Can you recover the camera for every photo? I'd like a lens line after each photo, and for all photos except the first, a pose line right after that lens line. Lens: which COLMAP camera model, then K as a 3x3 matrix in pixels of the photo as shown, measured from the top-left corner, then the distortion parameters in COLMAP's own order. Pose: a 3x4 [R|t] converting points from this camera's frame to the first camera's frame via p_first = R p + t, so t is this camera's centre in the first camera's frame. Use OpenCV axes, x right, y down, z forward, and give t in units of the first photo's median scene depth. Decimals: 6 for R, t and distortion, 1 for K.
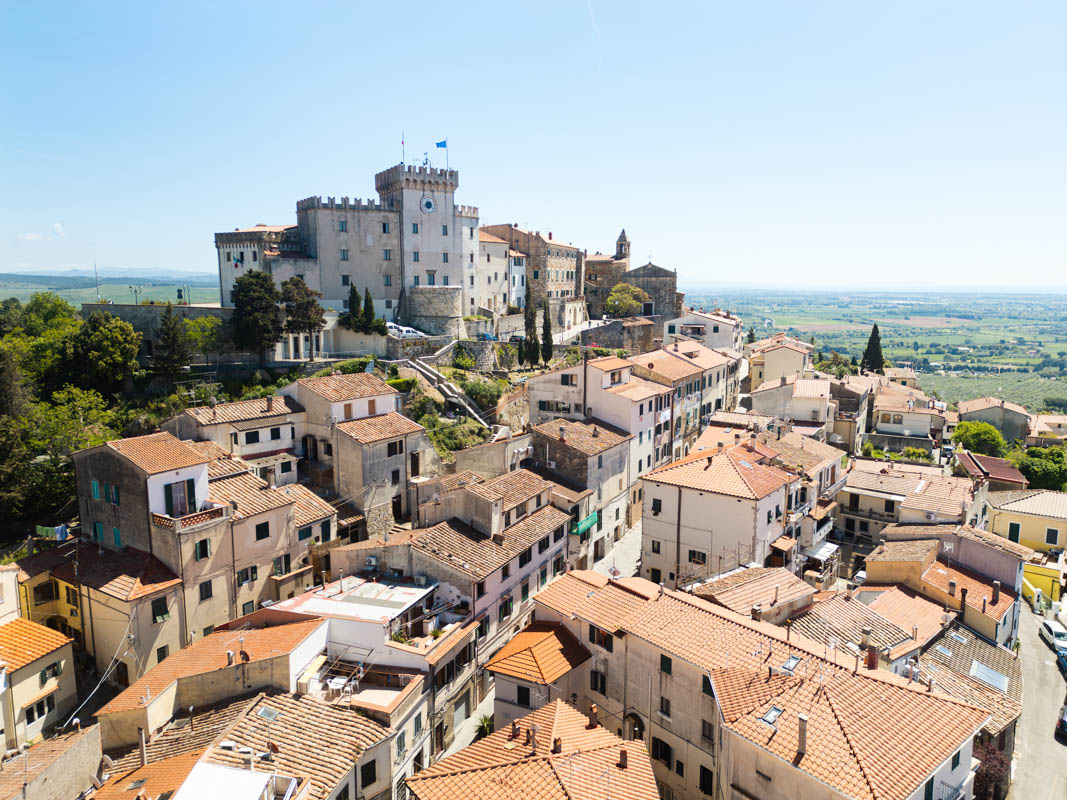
lens RADIAL K [[754.8, 0, 533.5], [0, 754.8, 400.0], [0, 0, 1]] dist [0.054508, -0.054645]
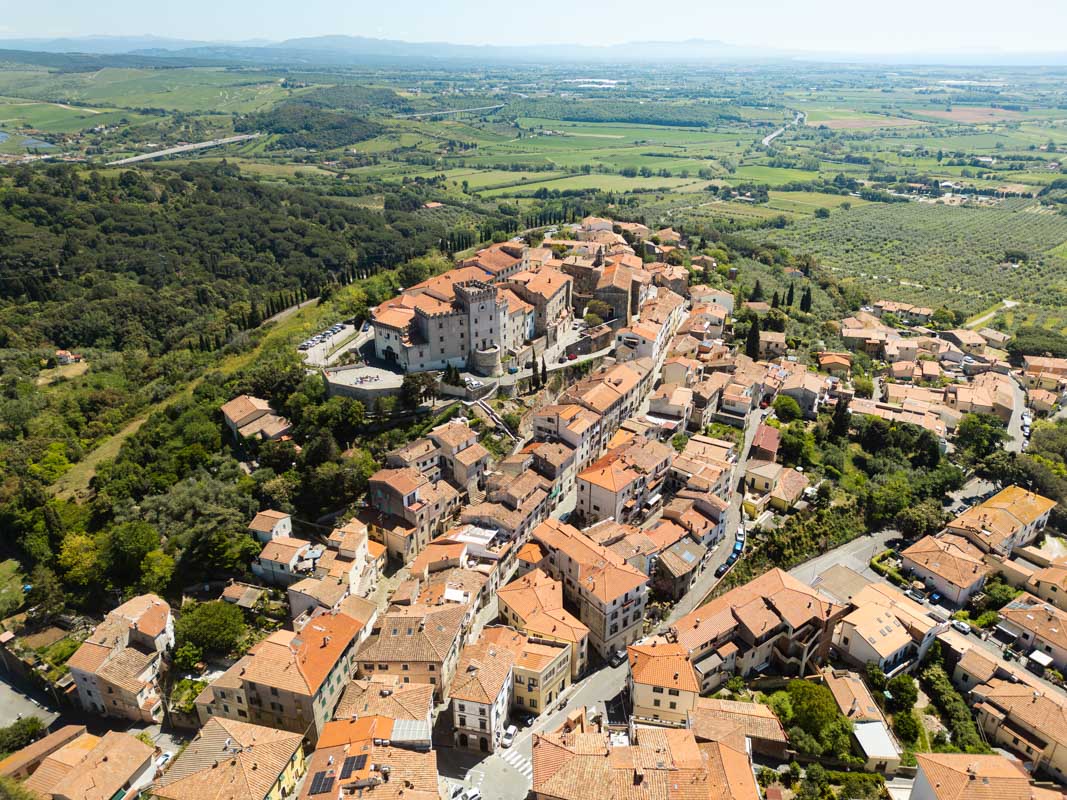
lens RADIAL K [[754.8, 0, 533.5], [0, 754.8, 400.0], [0, 0, 1]] dist [0.054508, -0.054645]
pose [[0.999617, 0.007427, -0.026665, 0.064457], [0.000070, 0.962655, 0.270731, -0.813256], [0.027679, -0.270629, 0.962286, -1.335303]]
